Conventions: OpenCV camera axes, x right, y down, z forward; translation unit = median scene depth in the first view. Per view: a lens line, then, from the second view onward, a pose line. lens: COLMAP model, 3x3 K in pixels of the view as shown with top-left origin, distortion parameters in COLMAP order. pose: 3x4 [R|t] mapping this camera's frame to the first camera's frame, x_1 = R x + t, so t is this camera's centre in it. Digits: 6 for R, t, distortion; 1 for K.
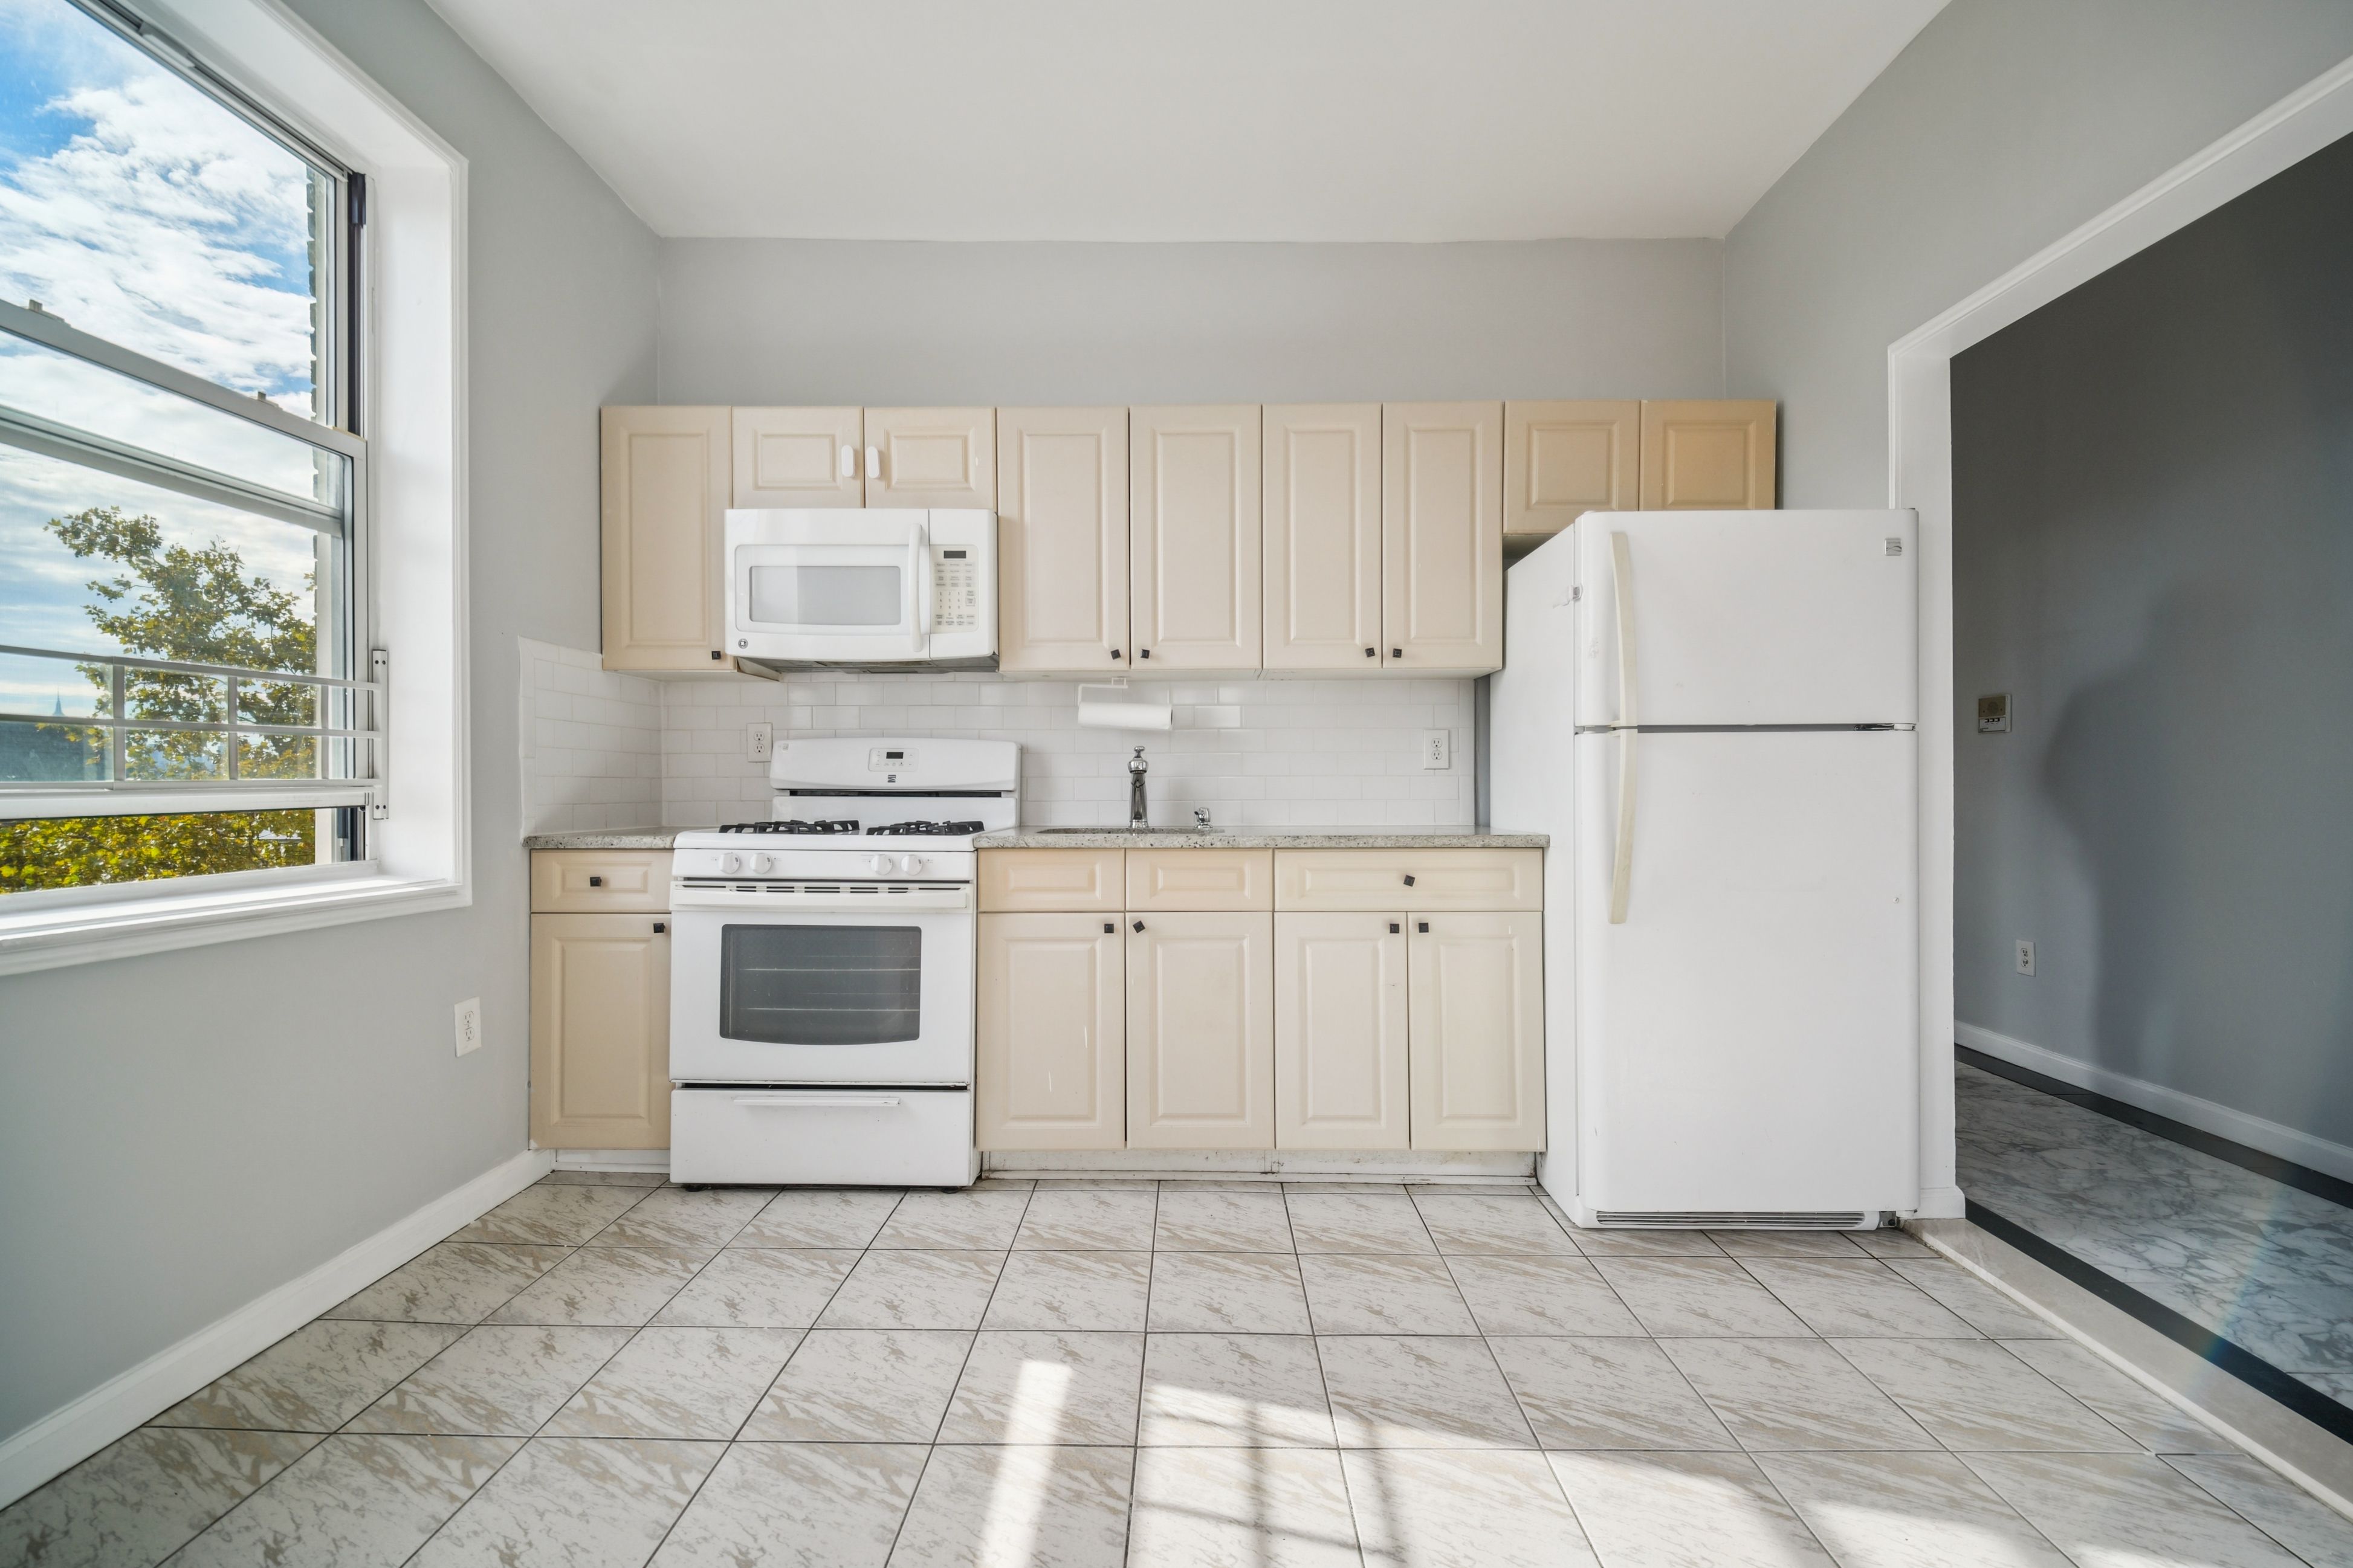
lens RADIAL K [[984.3, 0, 1193.7], [0, 984.3, 782.1], [0, 0, 1]] dist [0.021256, -0.015961]
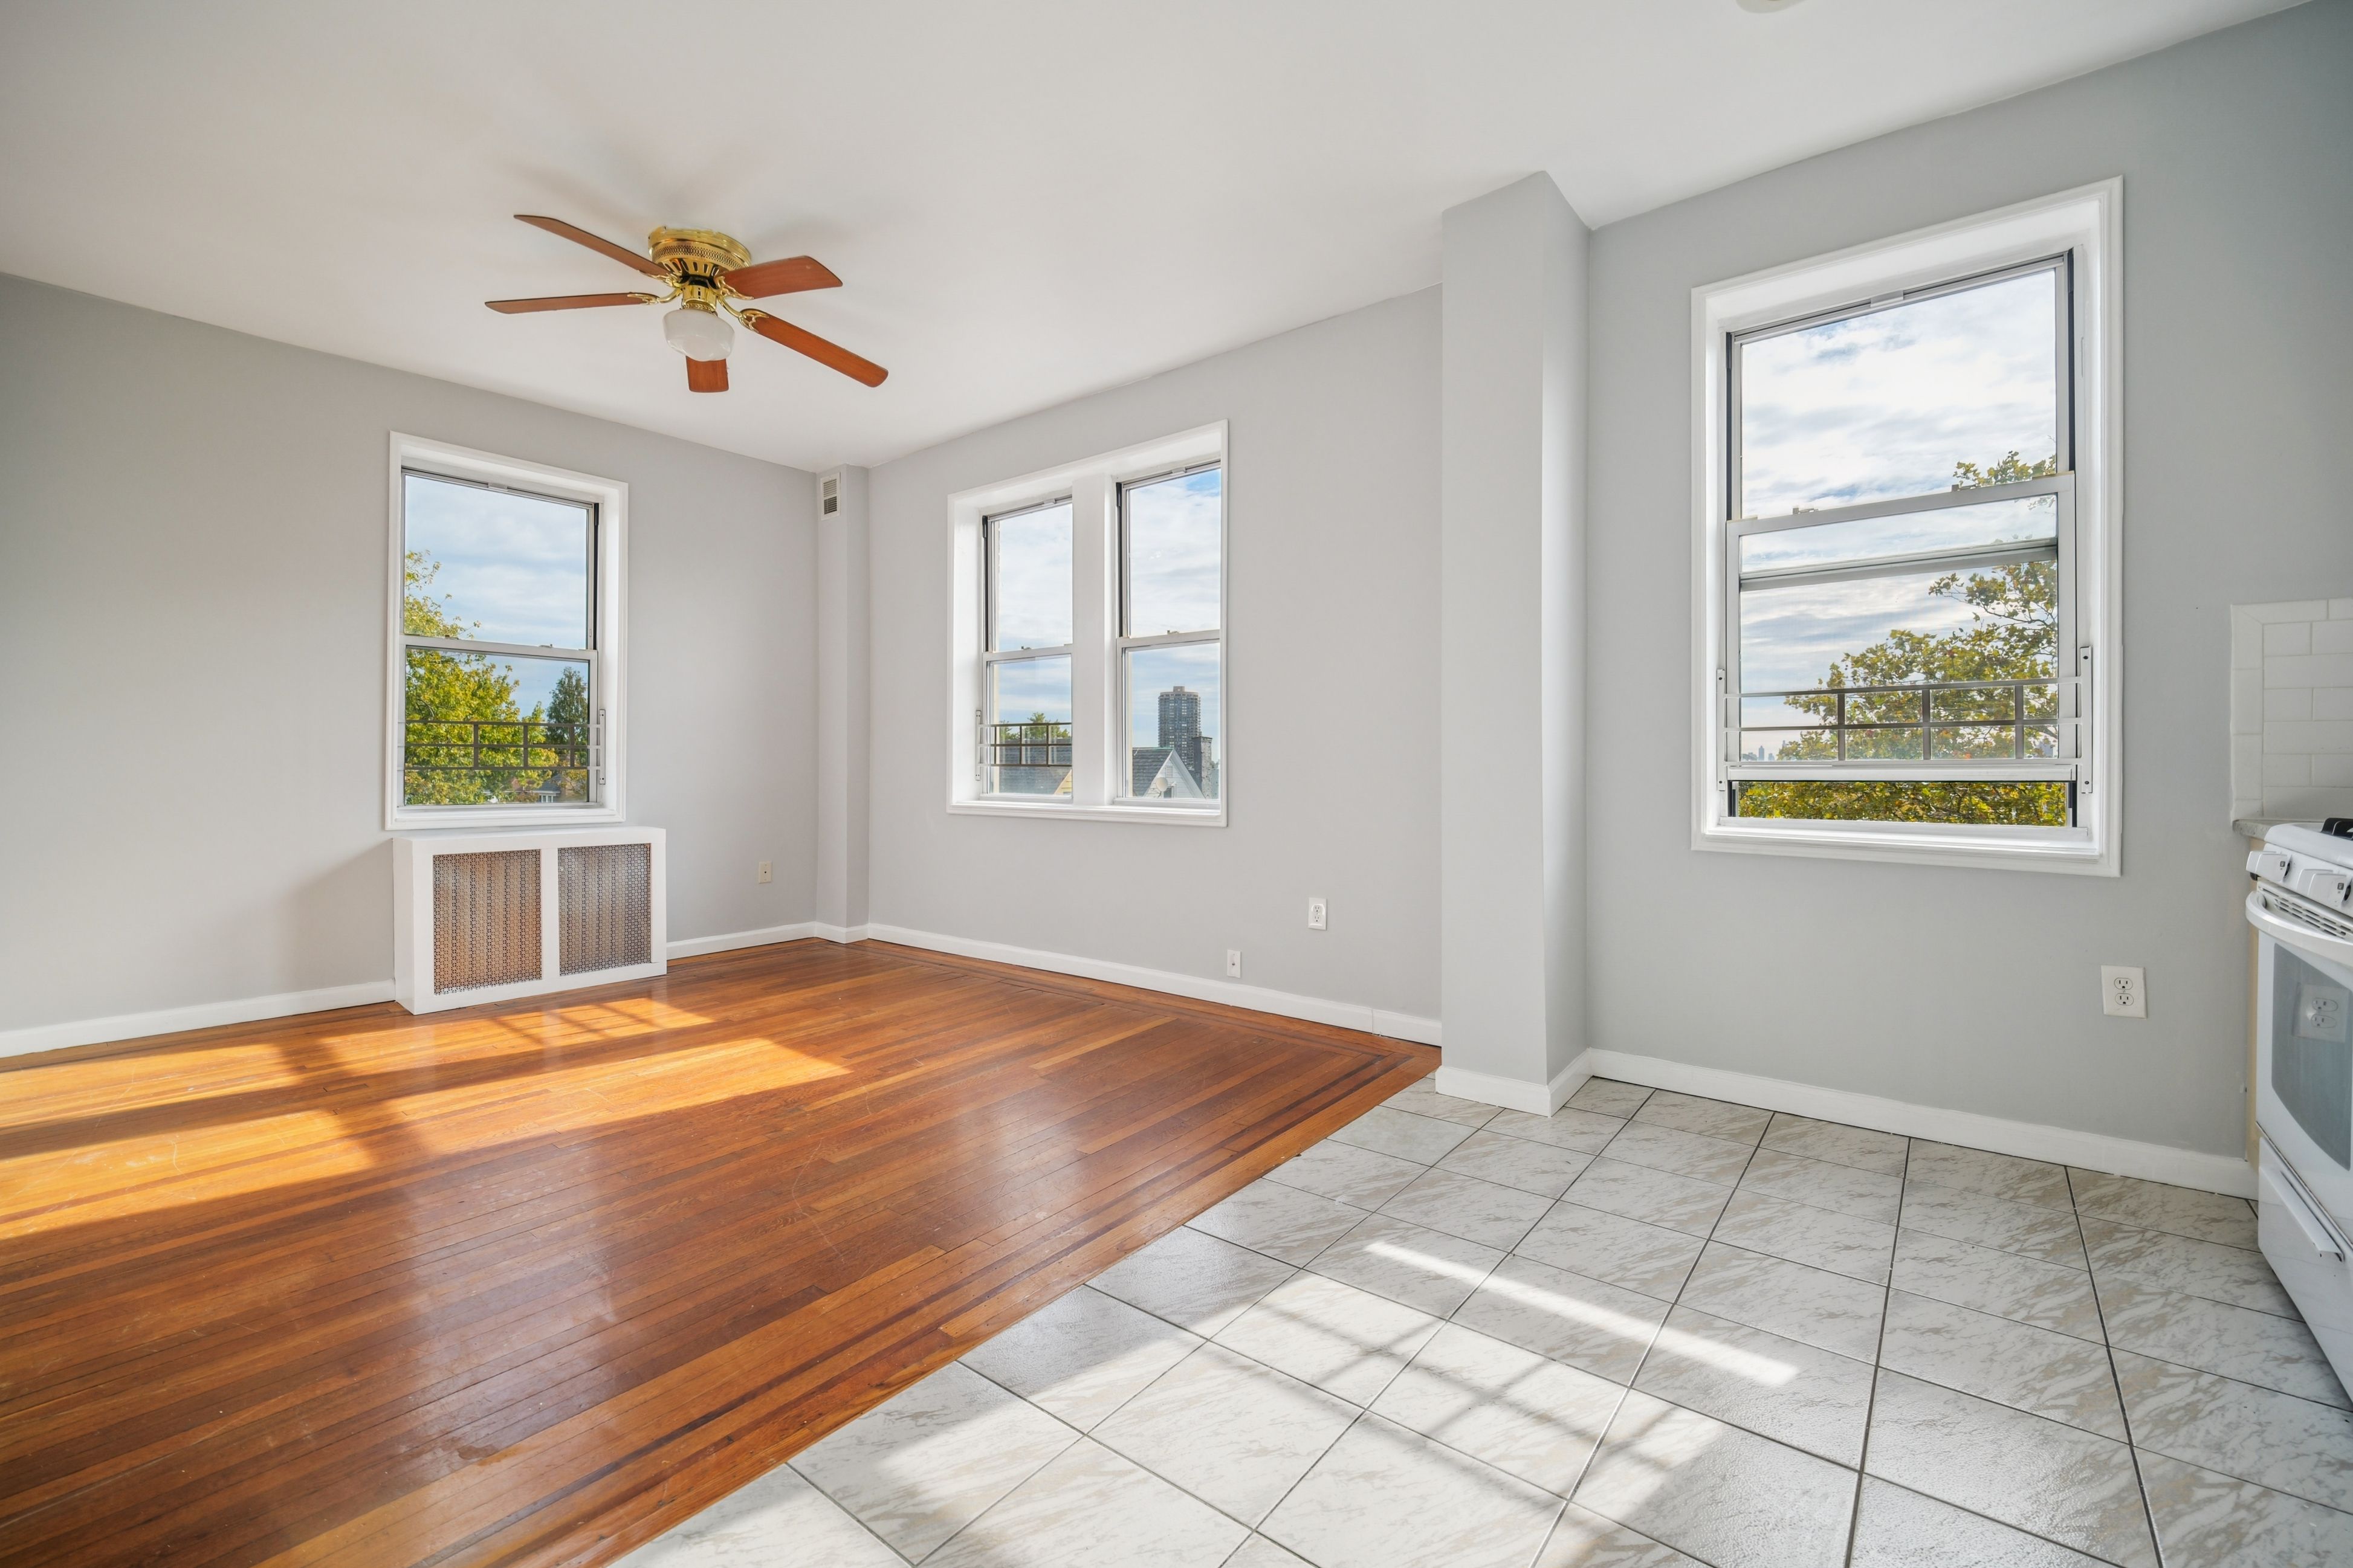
lens RADIAL K [[982.8, 0, 1179.0], [0, 982.8, 745.9], [0, 0, 1]] dist [0.023024, 0.000051]
pose [[-0.613572, -0.013703, -0.789520, 0.661652], [-0.001553, 0.999868, -0.016147, 0.002795], [0.789637, -0.008682, -0.613513, 0.770650]]
